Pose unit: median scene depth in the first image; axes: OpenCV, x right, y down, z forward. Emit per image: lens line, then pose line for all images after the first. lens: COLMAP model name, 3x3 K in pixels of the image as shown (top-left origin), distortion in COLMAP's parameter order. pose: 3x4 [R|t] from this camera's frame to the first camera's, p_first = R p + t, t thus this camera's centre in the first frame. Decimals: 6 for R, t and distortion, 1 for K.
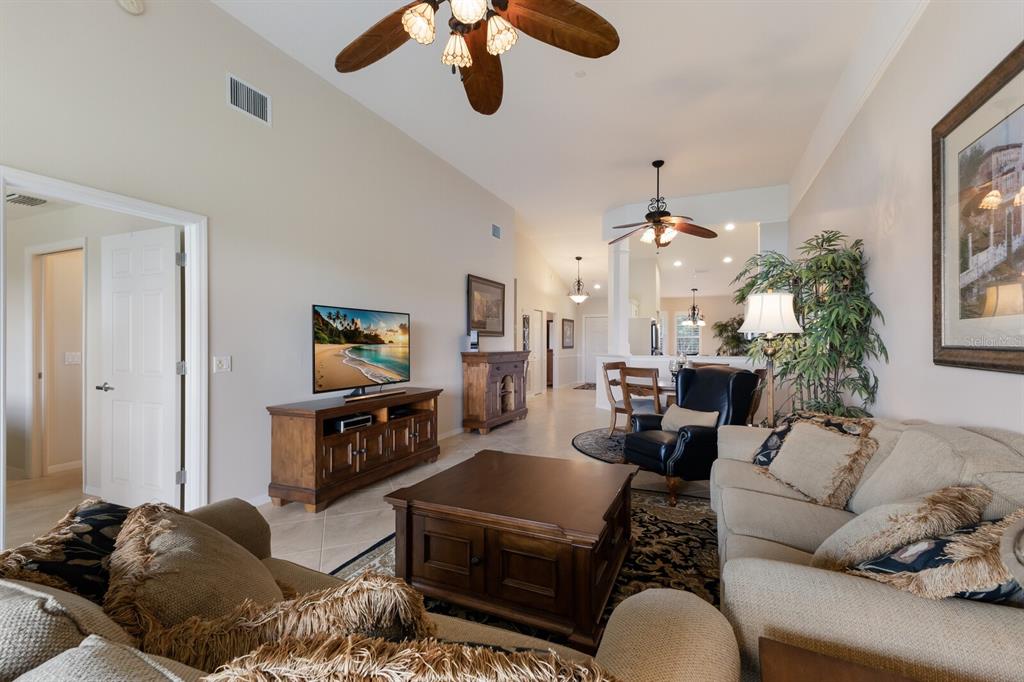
lens RADIAL K [[443.5, 0, 511.8], [0, 443.5, 343.0], [0, 0, 1]] dist [0.019463, -0.001821]
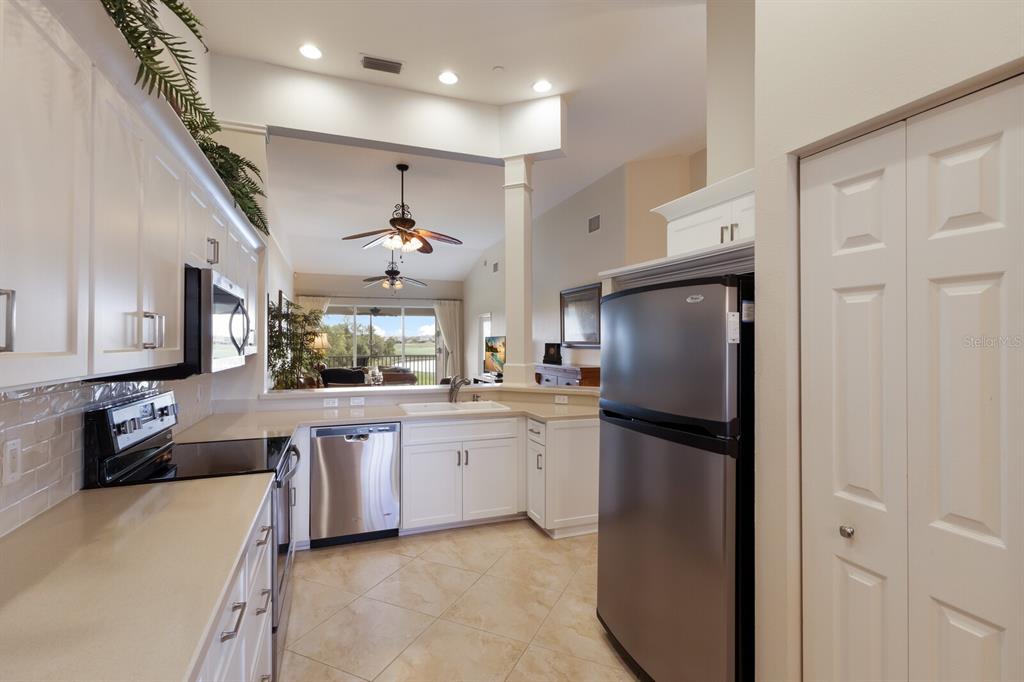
lens RADIAL K [[476.0, 0, 510.0], [0, 476.0, 339.4], [0, 0, 1]] dist [0.001669, 0.001707]
pose [[-0.712569, -0.002312, -0.701598, 1.357836], [-0.001133, 0.999997, -0.002145, -0.059937], [0.701601, -0.000733, -0.712569, 2.925449]]
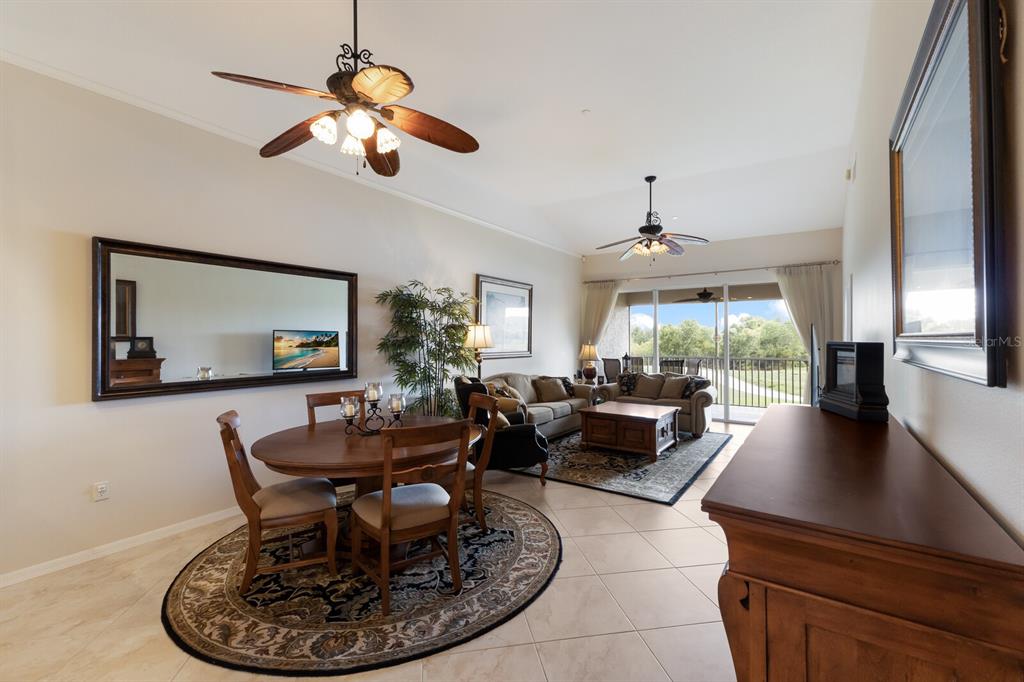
lens RADIAL K [[443.5, 0, 512.0], [0, 443.5, 333.0], [0, 0, 1]] dist [0.019463, -0.001821]
pose [[-0.982931, 0.001893, 0.183964, 0.137594], [0.000255, 0.999960, -0.008925, -0.055936], [-0.183973, -0.008725, -0.982893, 2.214160]]
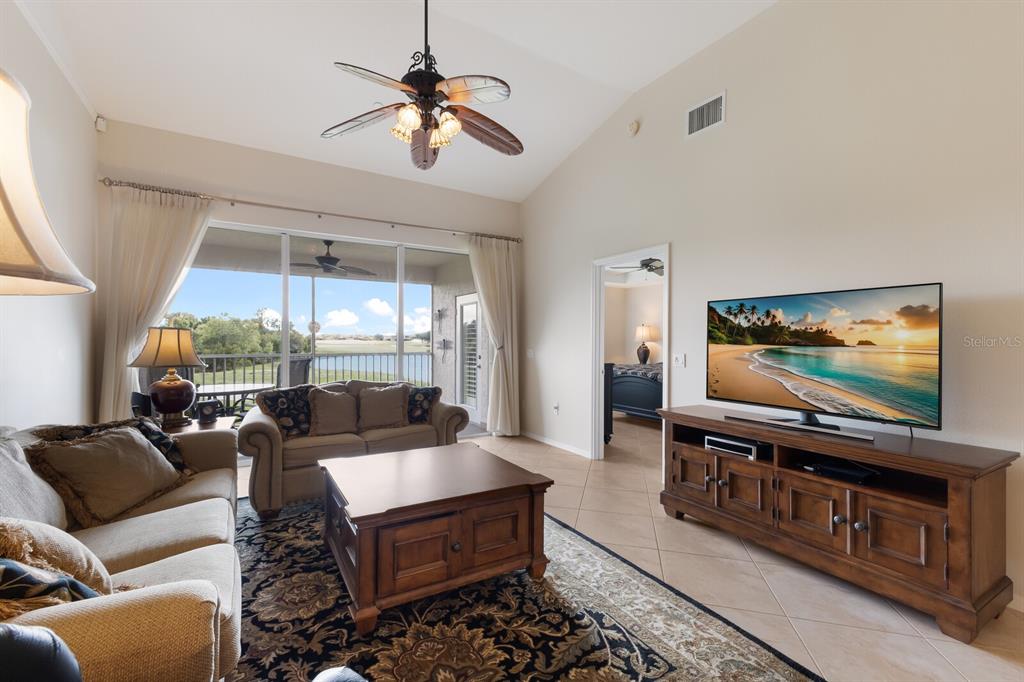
lens RADIAL K [[443.5, 0, 510.2], [0, 443.5, 338.9], [0, 0, 1]] dist [0.019463, -0.001821]
pose [[-0.576335, -0.004794, -0.817200, 0.494193], [-0.007982, 0.999968, -0.000237, -0.004495], [0.817175, 0.006386, -0.576355, 1.108457]]
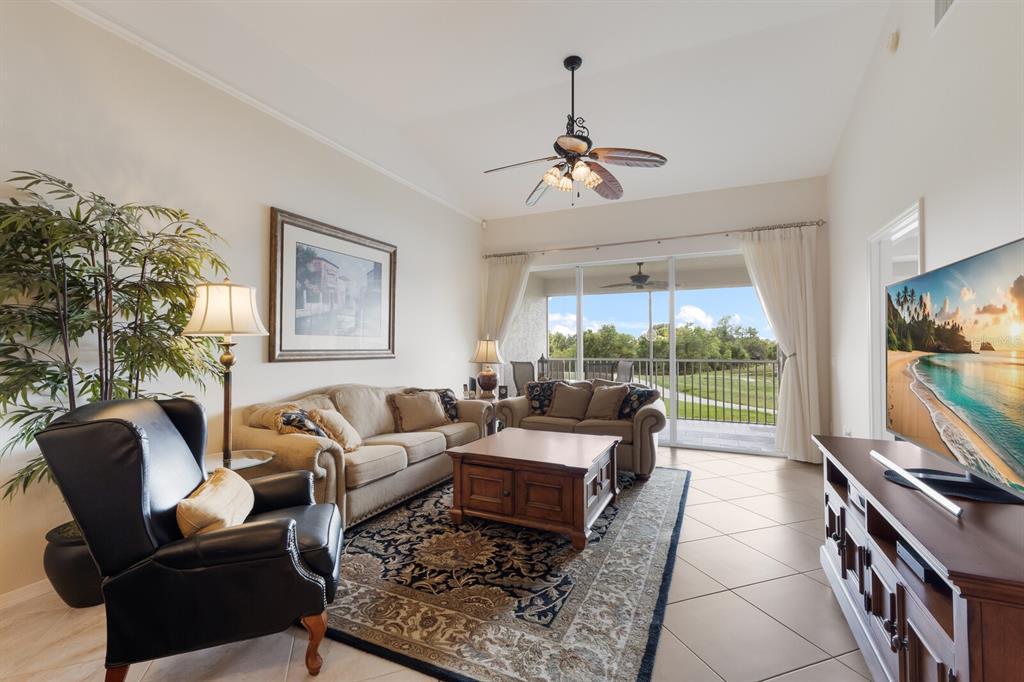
lens RADIAL K [[443.5, 0, 511.5], [0, 443.5, 337.1], [0, 0, 1]] dist [0.019463, -0.001821]
pose [[-0.999829, 0.002724, 0.018275, 0.058779], [0.002410, 0.999849, -0.017219, -0.005400], [-0.018319, -0.017173, -0.999685, 1.518589]]
